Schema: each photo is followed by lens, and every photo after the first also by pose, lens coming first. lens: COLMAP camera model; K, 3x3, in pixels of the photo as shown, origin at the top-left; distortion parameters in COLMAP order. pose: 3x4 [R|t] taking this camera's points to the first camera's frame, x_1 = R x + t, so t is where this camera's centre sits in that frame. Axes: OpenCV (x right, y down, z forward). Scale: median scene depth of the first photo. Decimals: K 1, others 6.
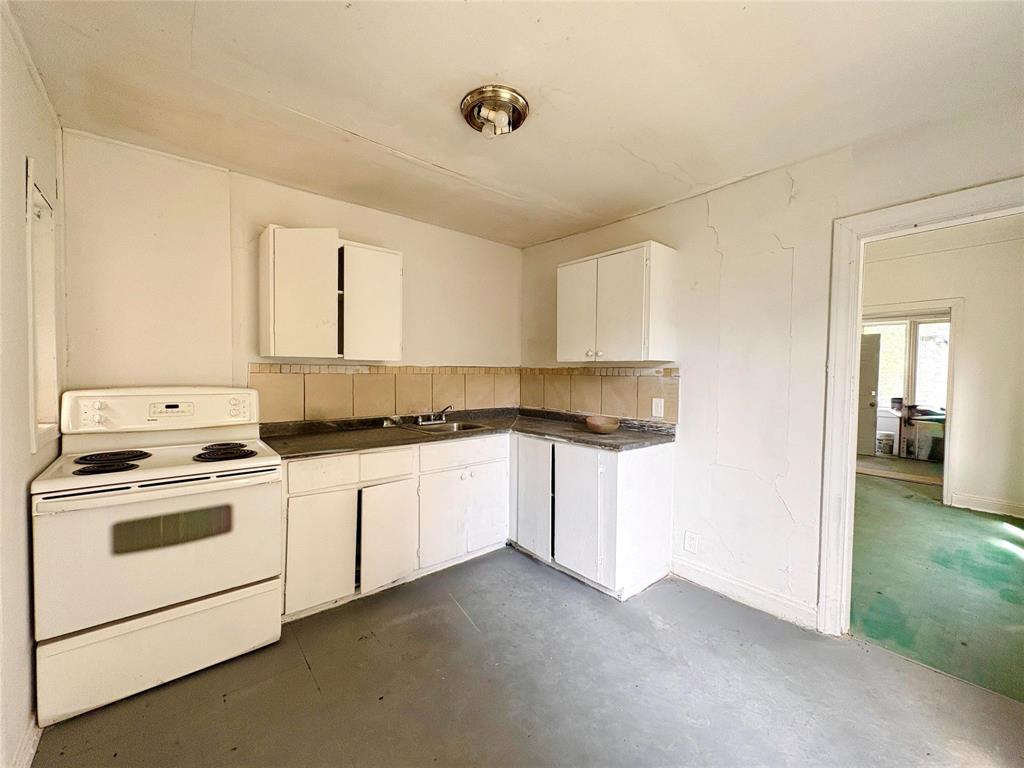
lens RADIAL K [[416.7, 0, 512.0], [0, 416.7, 384.0], [0, 0, 1]] dist [-0.000769, -0.000041]
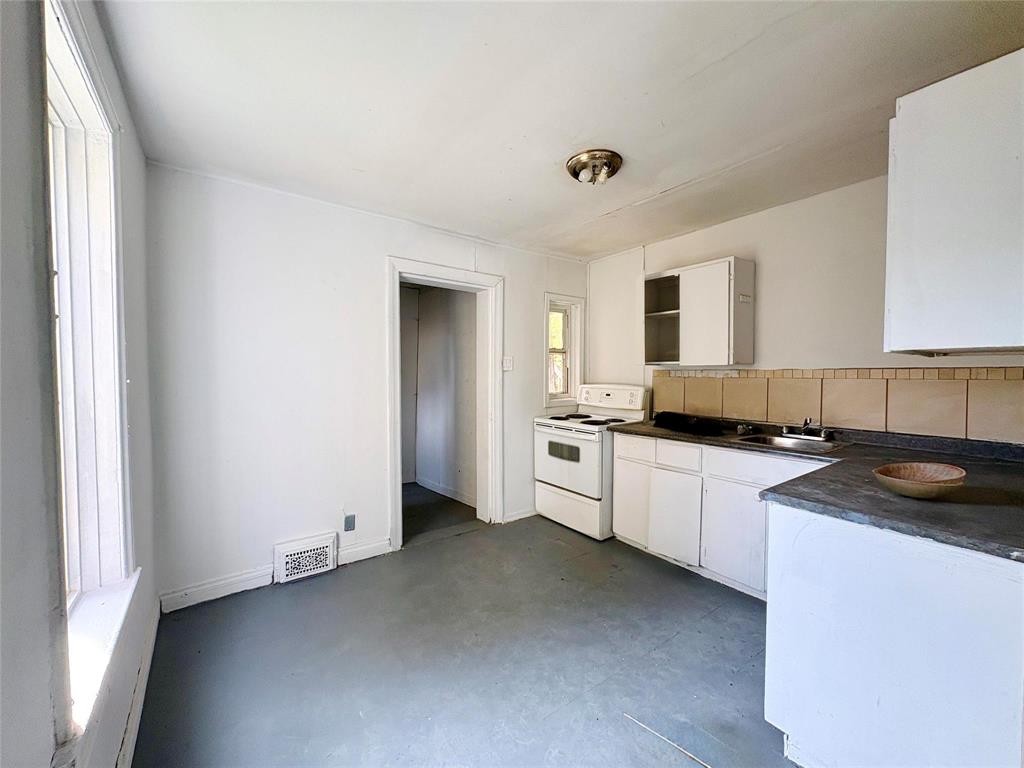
lens RADIAL K [[431.0, 0, 512.0], [0, 431.0, 384.0], [0, 0, 1]] dist [0.000279, -0.000078]
pose [[-0.105784, 0.022029, -0.994145, 0.879411], [-0.026184, 0.999346, 0.024931, -0.023333], [0.994044, 0.028668, -0.105138, 0.626961]]
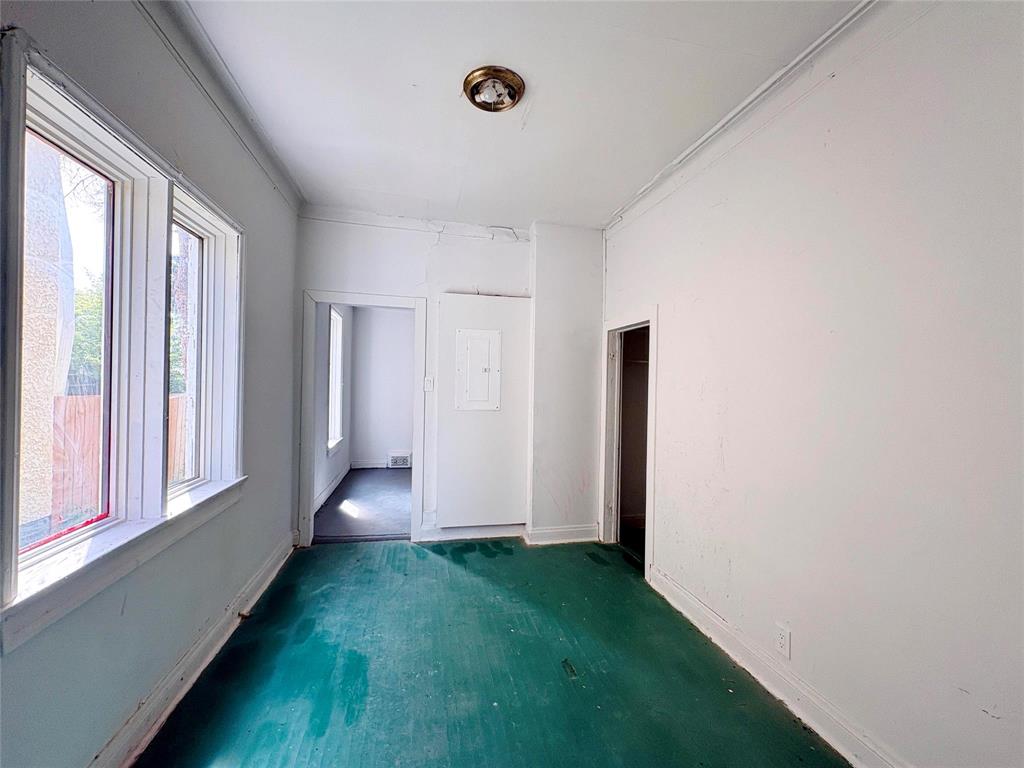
lens RADIAL K [[431.0, 0, 512.0], [0, 431.0, 384.0], [0, 0, 1]] dist [0.000279, -0.000078]
pose [[-0.475962, -0.021301, -0.879208, 1.934098], [-0.051217, 0.998681, 0.003531, -0.055474], [0.877973, 0.046711, -0.476425, 1.930541]]
